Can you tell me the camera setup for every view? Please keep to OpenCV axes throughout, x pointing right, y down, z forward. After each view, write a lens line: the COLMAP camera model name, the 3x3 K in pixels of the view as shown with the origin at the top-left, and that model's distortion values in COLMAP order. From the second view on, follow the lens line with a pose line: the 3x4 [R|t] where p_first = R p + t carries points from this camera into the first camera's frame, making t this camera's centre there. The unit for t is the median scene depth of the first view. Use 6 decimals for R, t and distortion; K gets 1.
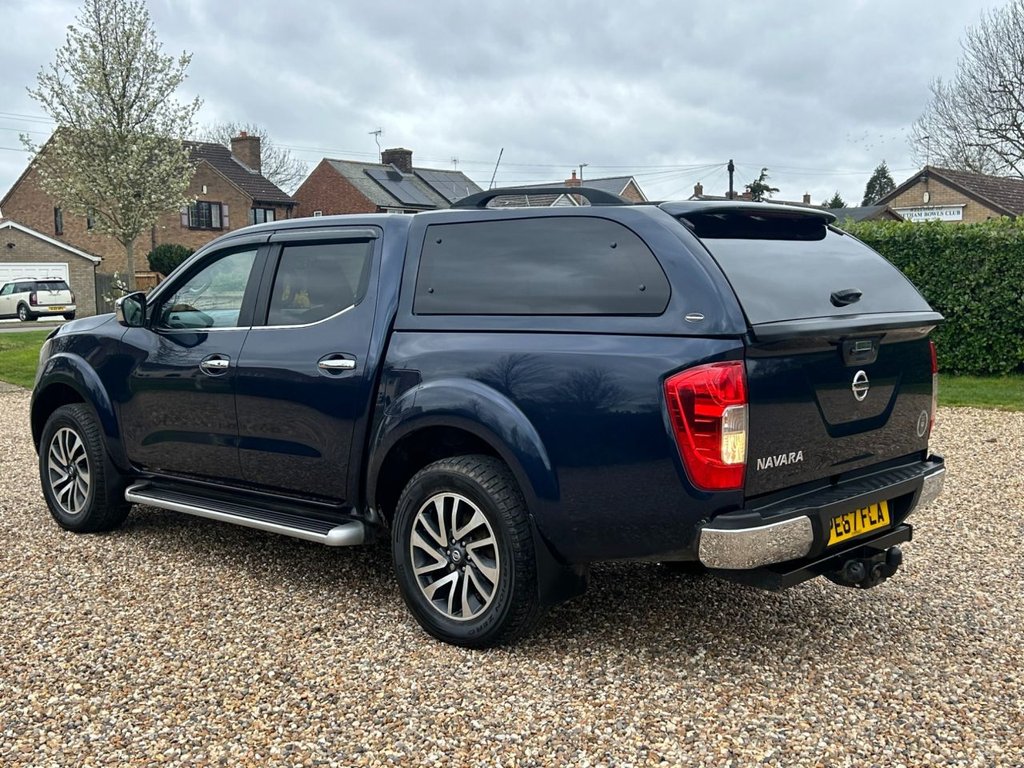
lens RADIAL K [[1157.1, 0, 533.1], [0, 1157.1, 386.8], [0, 0, 1]] dist [0.138786, -0.364790]
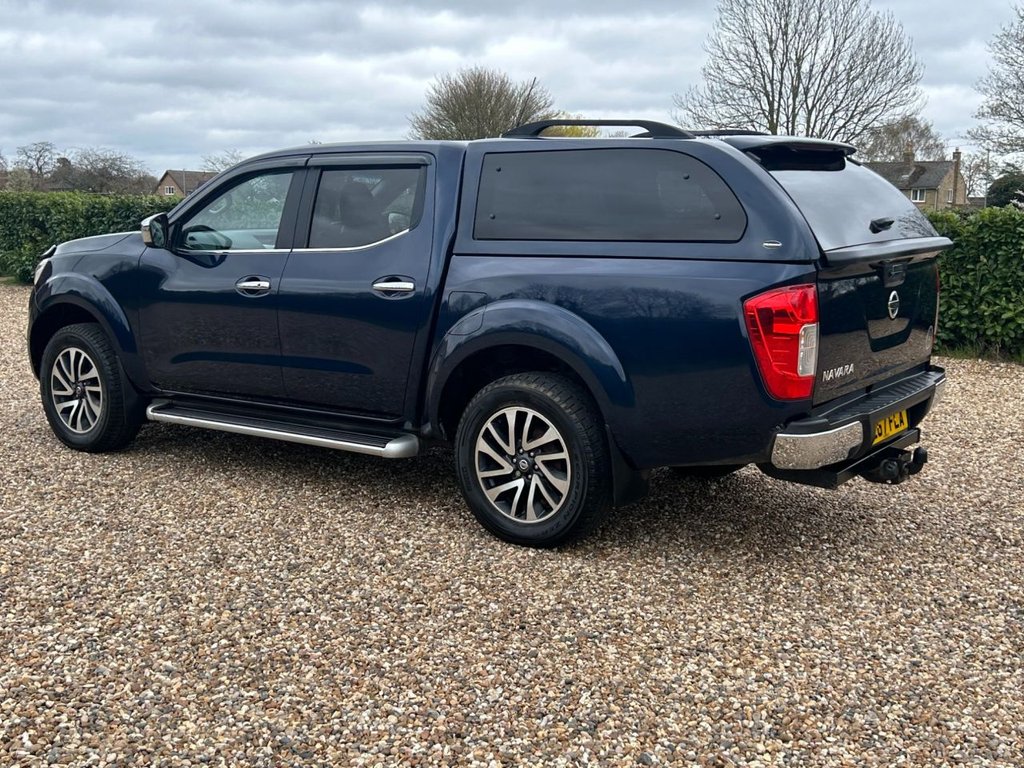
lens RADIAL K [[1157.1, 0, 533.1], [0, 1157.1, 386.8], [0, 0, 1]] dist [0.138786, -0.364790]
pose [[0.992781, -0.013076, 0.119224, -0.190825], [0.004279, 0.997267, 0.073752, -0.006328], [-0.119863, -0.072710, 0.990124, -0.068476]]
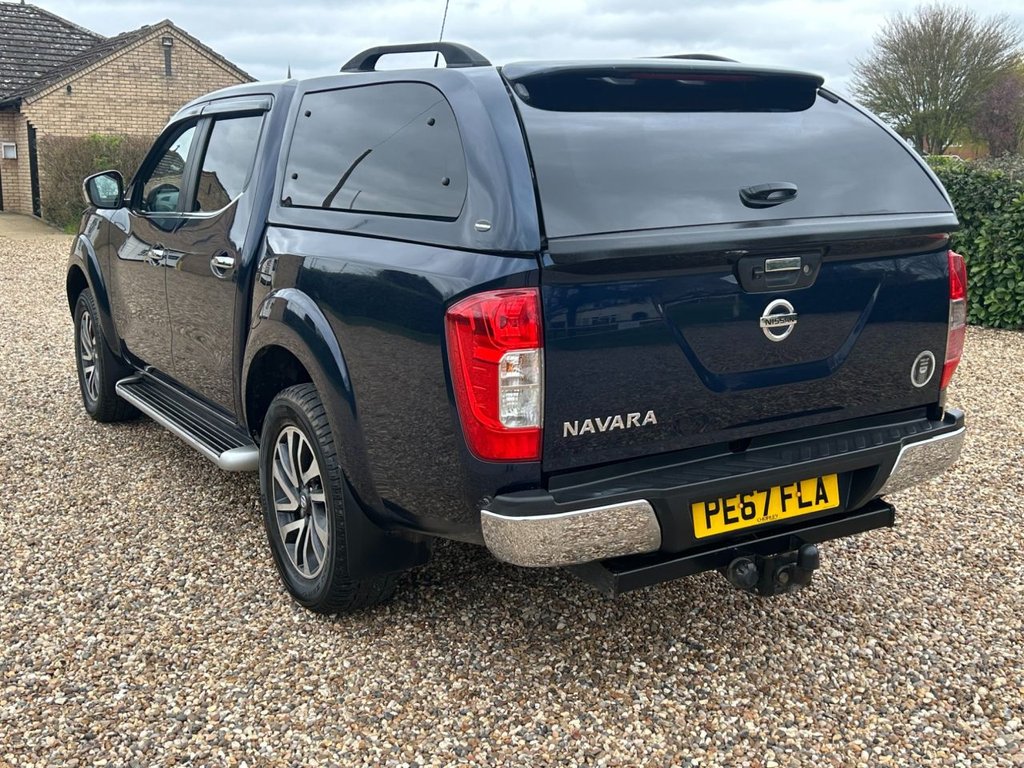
lens RADIAL K [[1157.1, 0, 533.1], [0, 1157.1, 386.8], [0, 0, 1]] dist [0.138786, -0.364790]
pose [[0.960850, 0.057363, -0.271065, 0.323396], [-0.026041, 0.992700, 0.117767, -0.039641], [0.275841, -0.106098, 0.955330, 0.261786]]
